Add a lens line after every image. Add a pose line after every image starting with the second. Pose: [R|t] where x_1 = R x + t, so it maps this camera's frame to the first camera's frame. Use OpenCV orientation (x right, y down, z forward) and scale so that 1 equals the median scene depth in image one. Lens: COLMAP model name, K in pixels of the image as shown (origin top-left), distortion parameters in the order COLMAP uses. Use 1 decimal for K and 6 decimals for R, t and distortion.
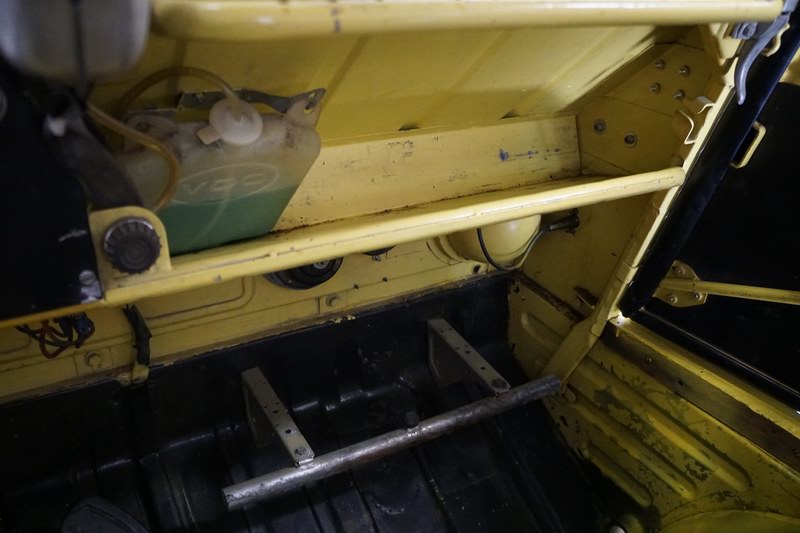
lens RADIAL K [[666.6, 0, 400.0], [0, 666.6, 266.5], [0, 0, 1]] dist [-0.163285, 0.141273]
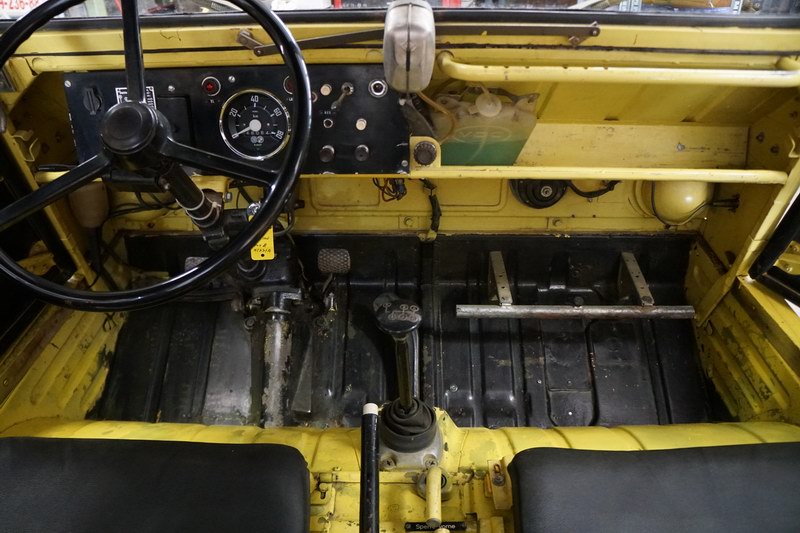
lens RADIAL K [[614.9, 0, 400.0], [0, 614.9, 266.5], [0, 0, 1]] dist [-0.198799, 0.135884]
pose [[0.853275, 0.235324, -0.465343, 0.310965], [-0.197446, 0.971741, 0.129363, 0.047893], [0.482635, -0.018502, 0.875626, -0.480568]]
